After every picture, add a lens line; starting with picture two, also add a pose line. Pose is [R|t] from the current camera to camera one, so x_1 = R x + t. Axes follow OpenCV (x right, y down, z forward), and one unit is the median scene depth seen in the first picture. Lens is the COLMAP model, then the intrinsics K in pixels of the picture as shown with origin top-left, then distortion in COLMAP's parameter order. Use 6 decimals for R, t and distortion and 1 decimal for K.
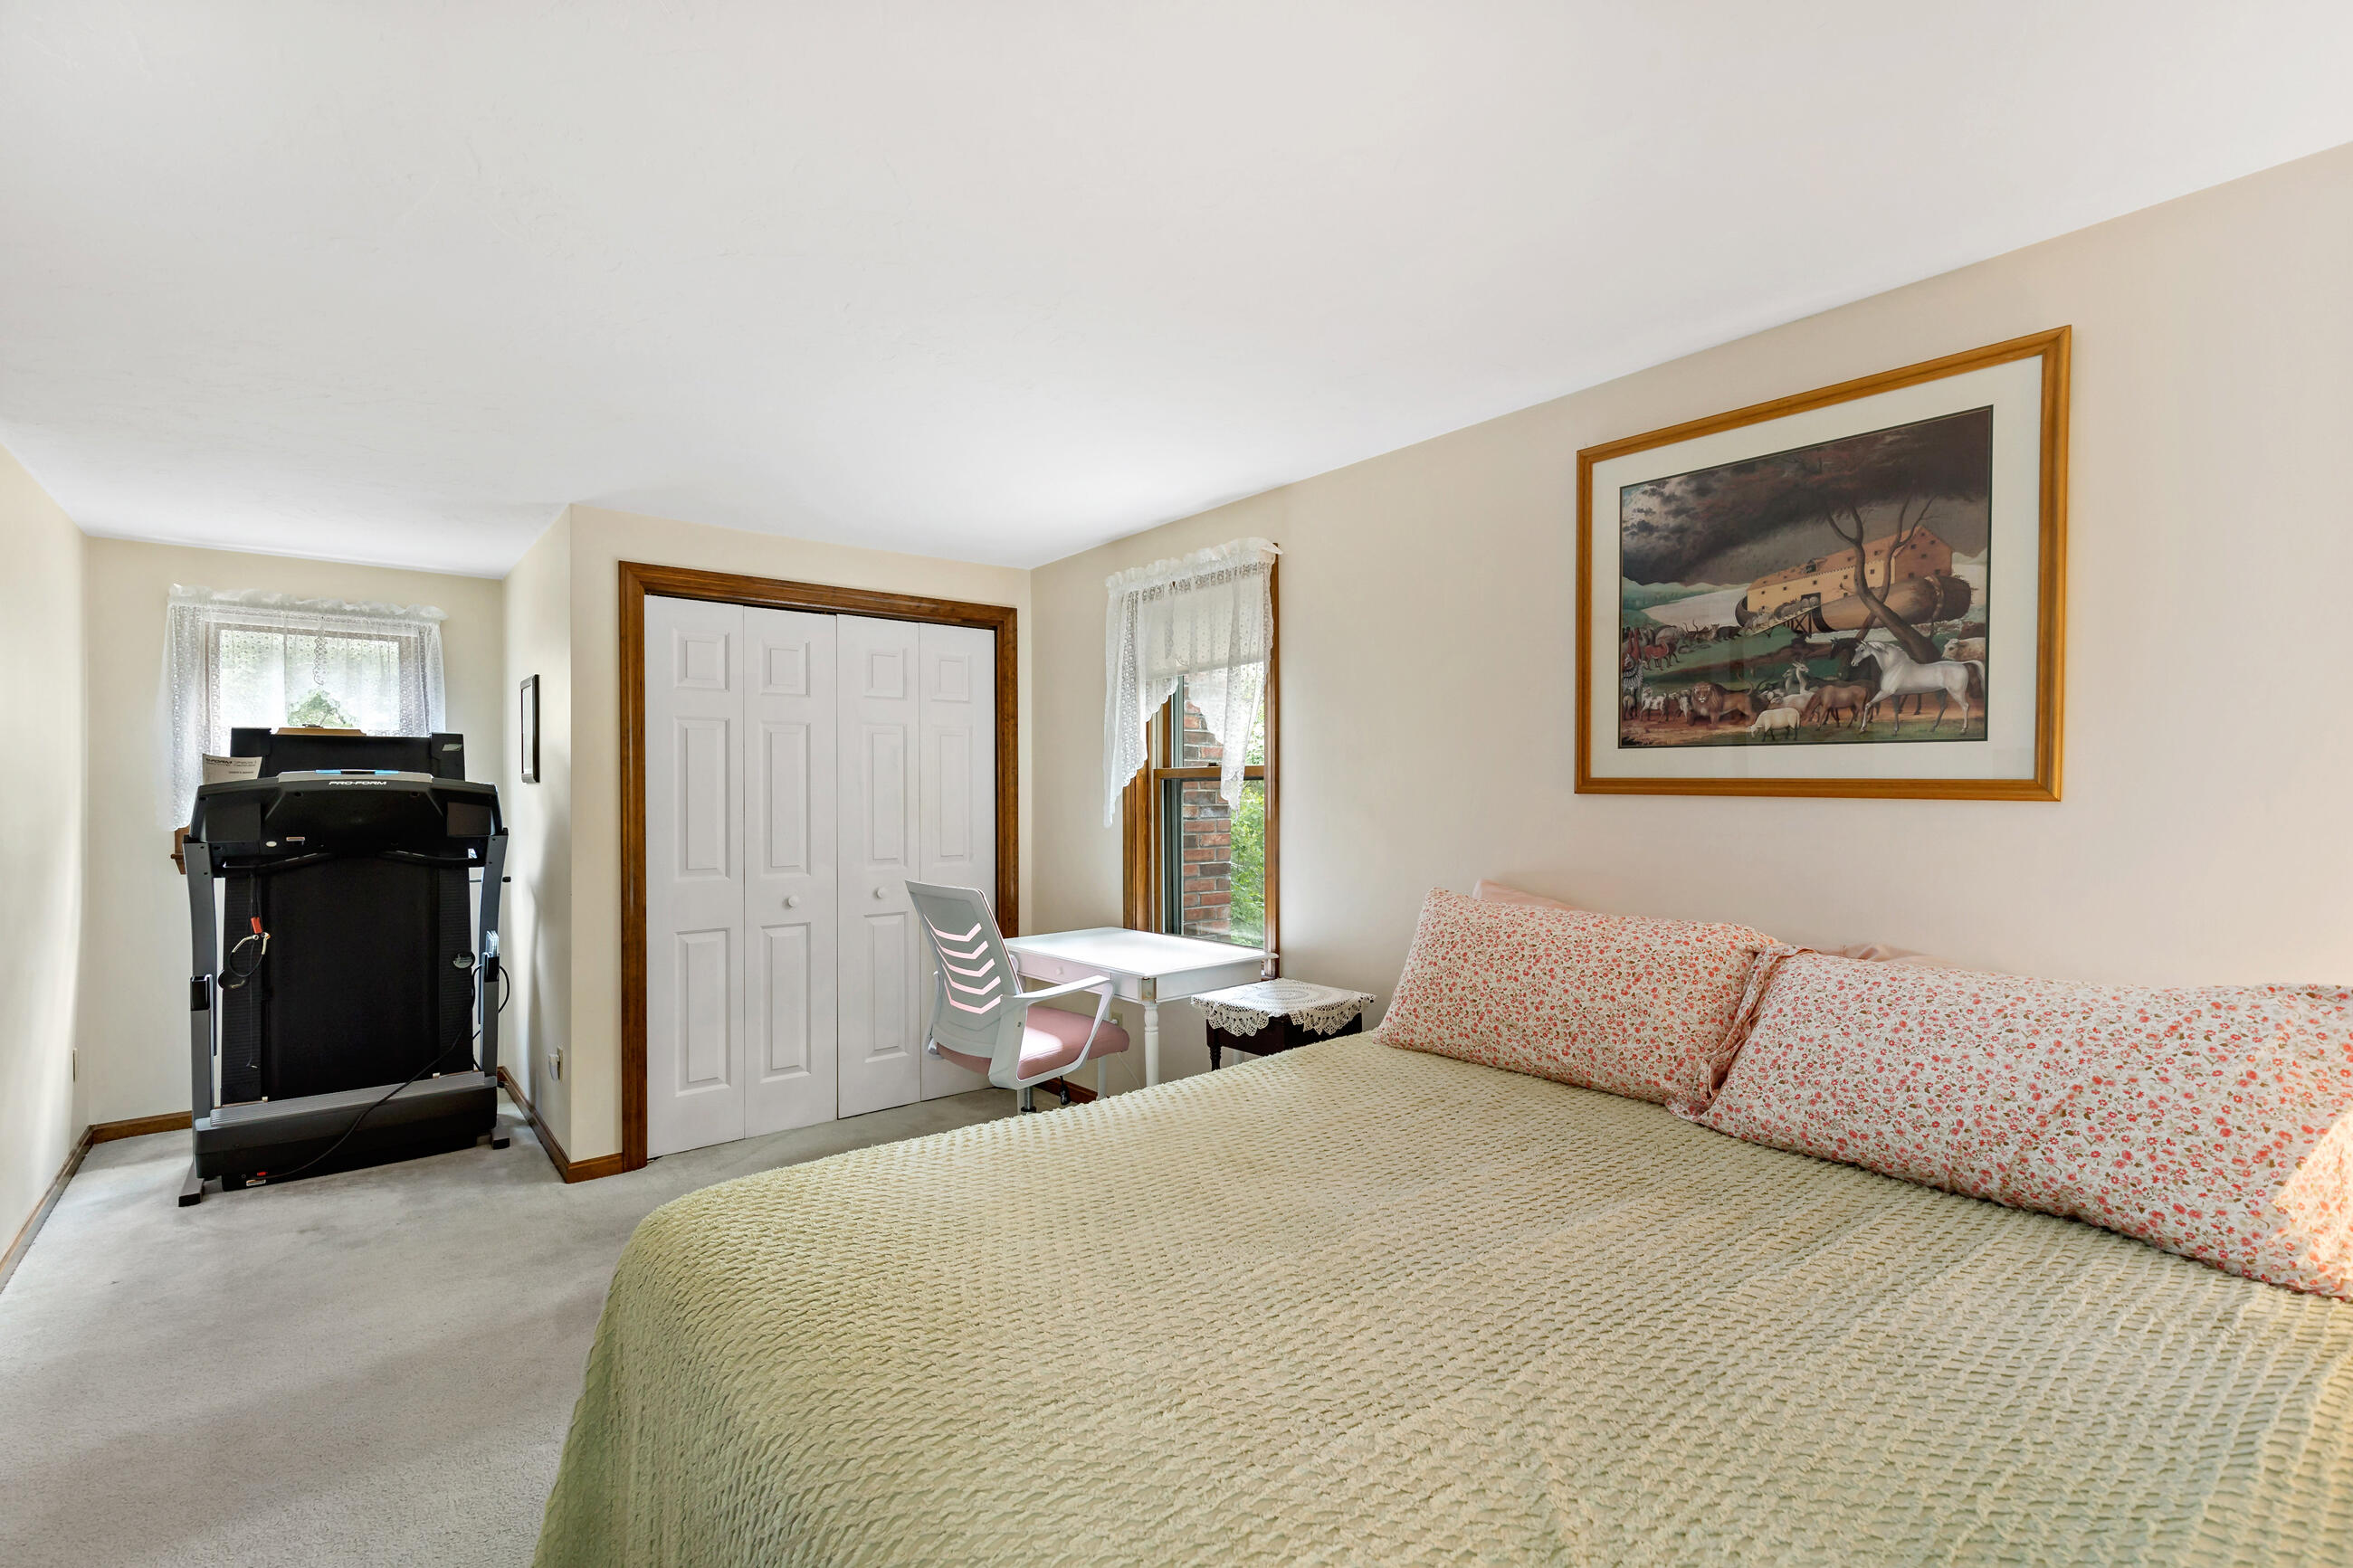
lens RADIAL K [[1063.9, 0, 1177.0], [0, 1063.9, 783.1], [0, 0, 1]] dist [0.007188, -0.002147]
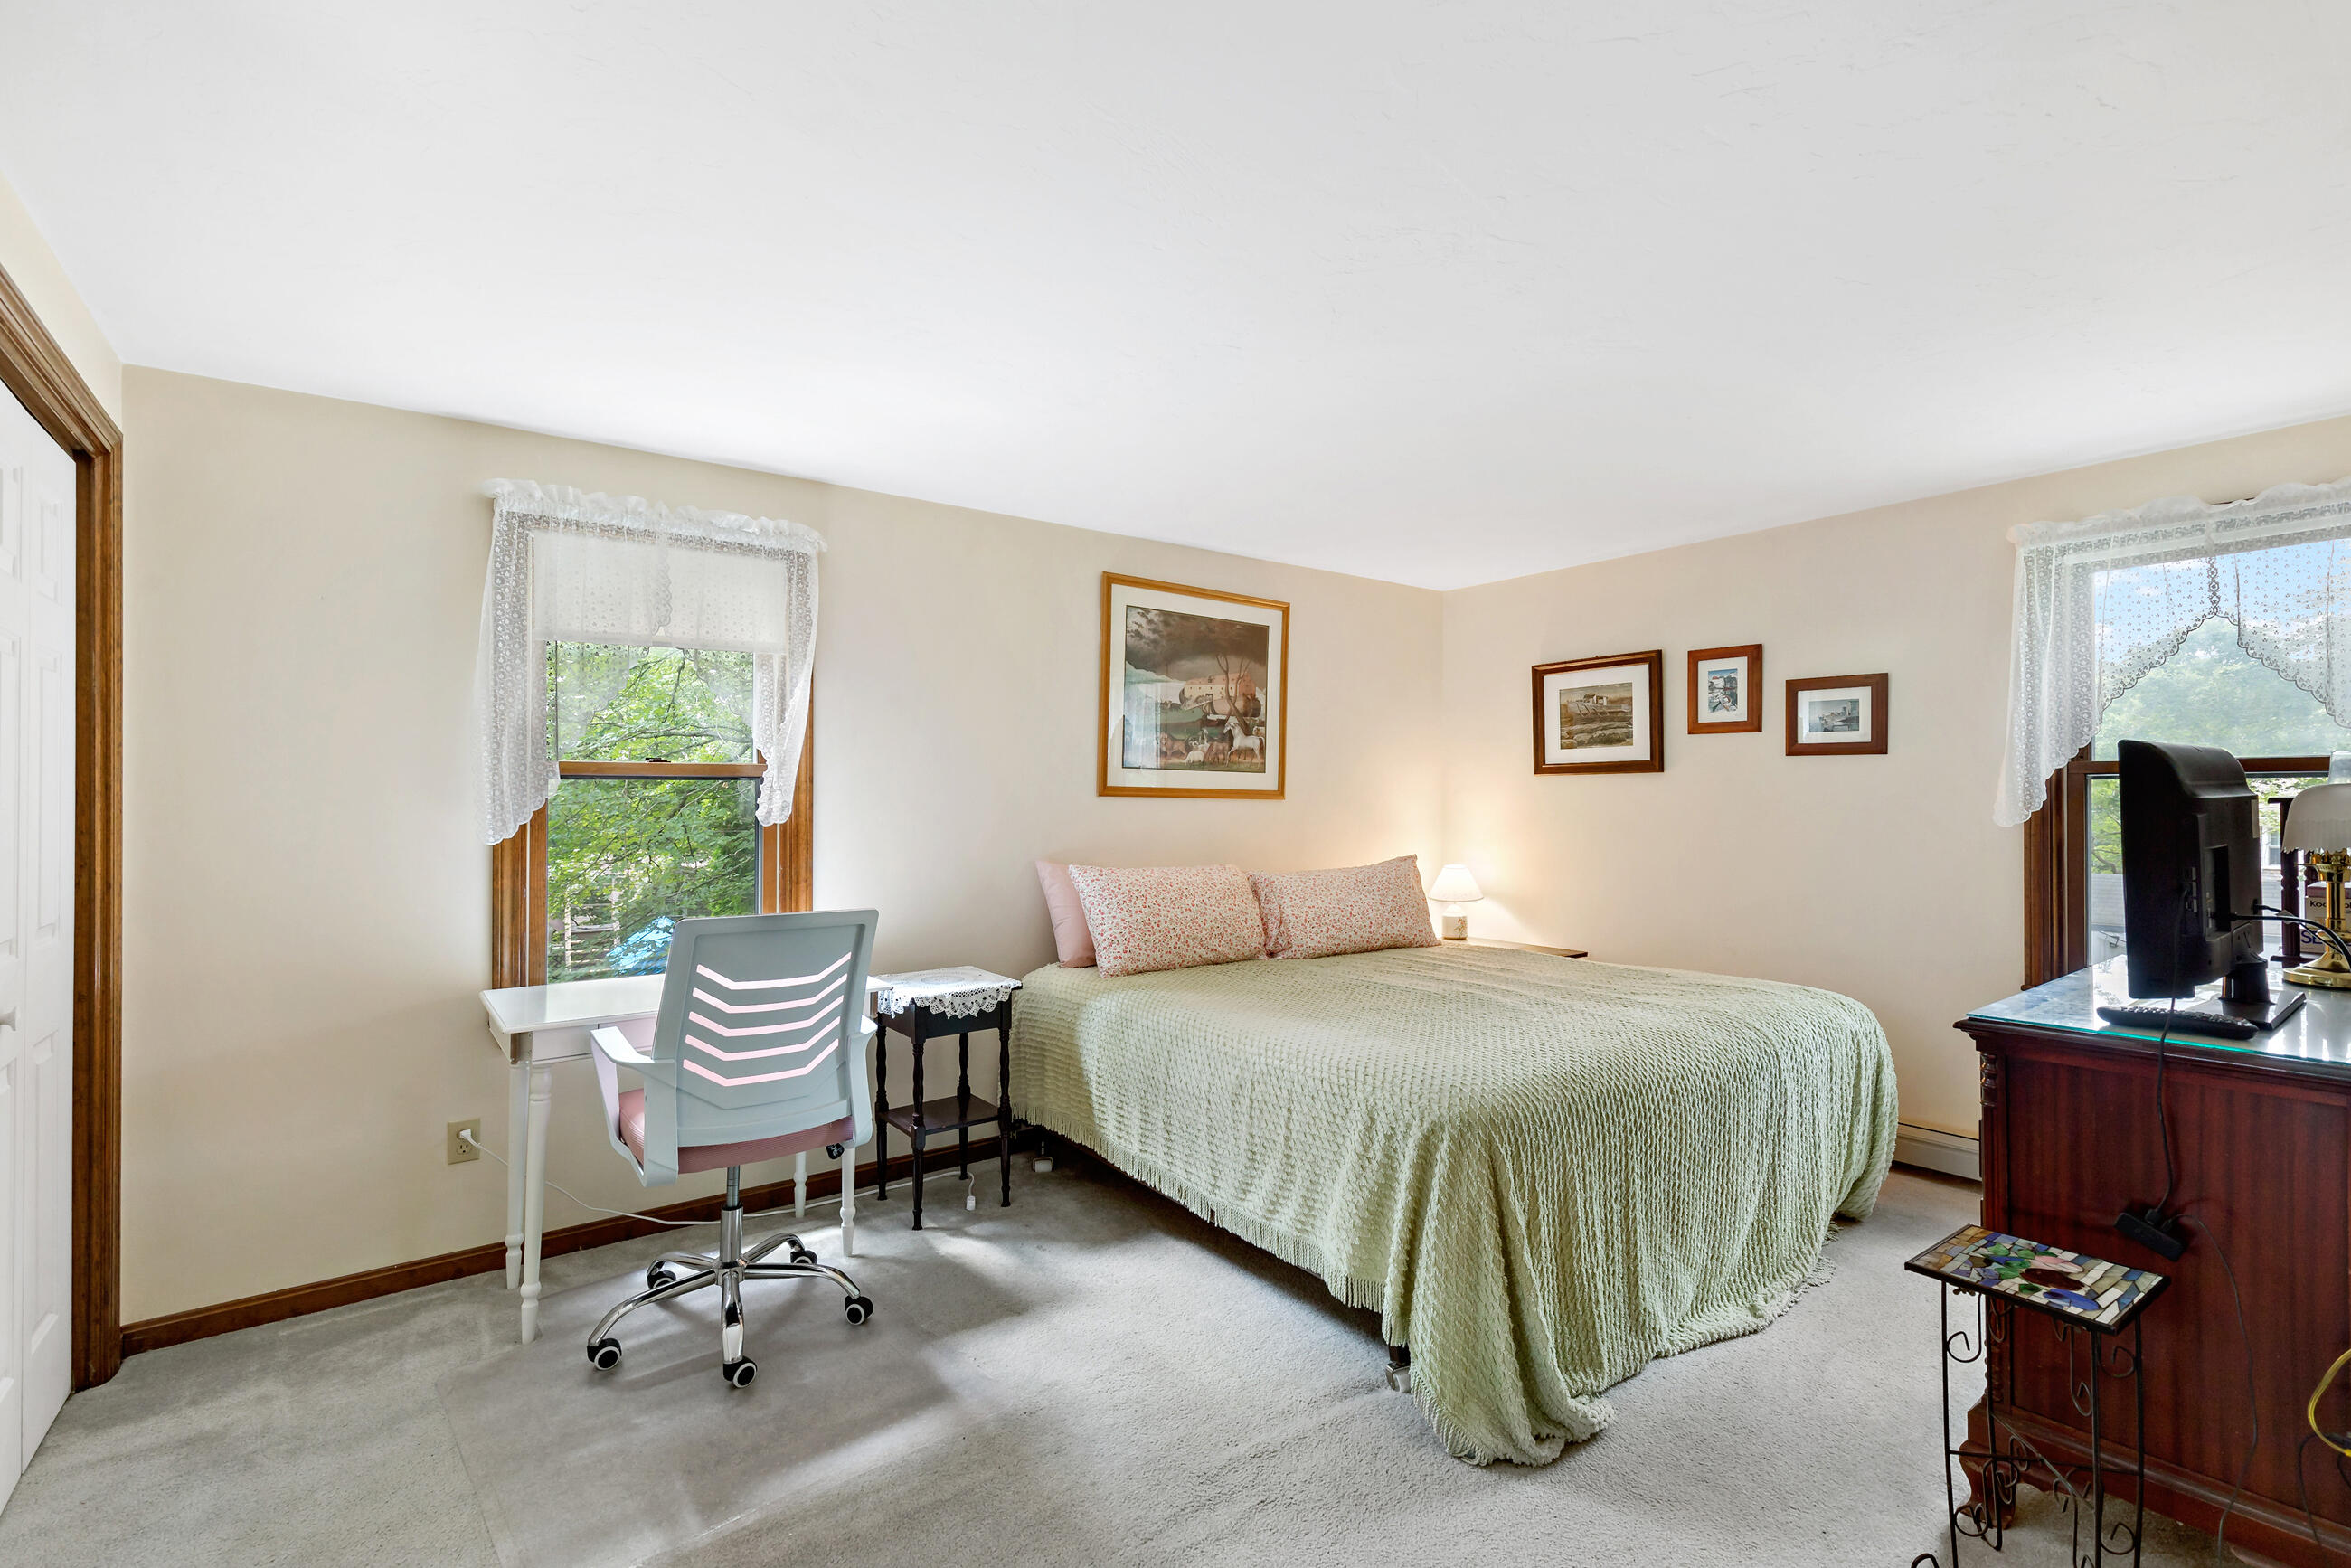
lens RADIAL K [[1063.1, 0, 1186.8], [0, 1063.1, 786.5], [0, 0, 1]] dist [0.007188, -0.002147]
pose [[0.038421, 0.011826, 0.999192, -1.345219], [-0.008105, 0.999901, -0.011523, 0.014642], [-0.999229, -0.007656, 0.038513, 0.969604]]
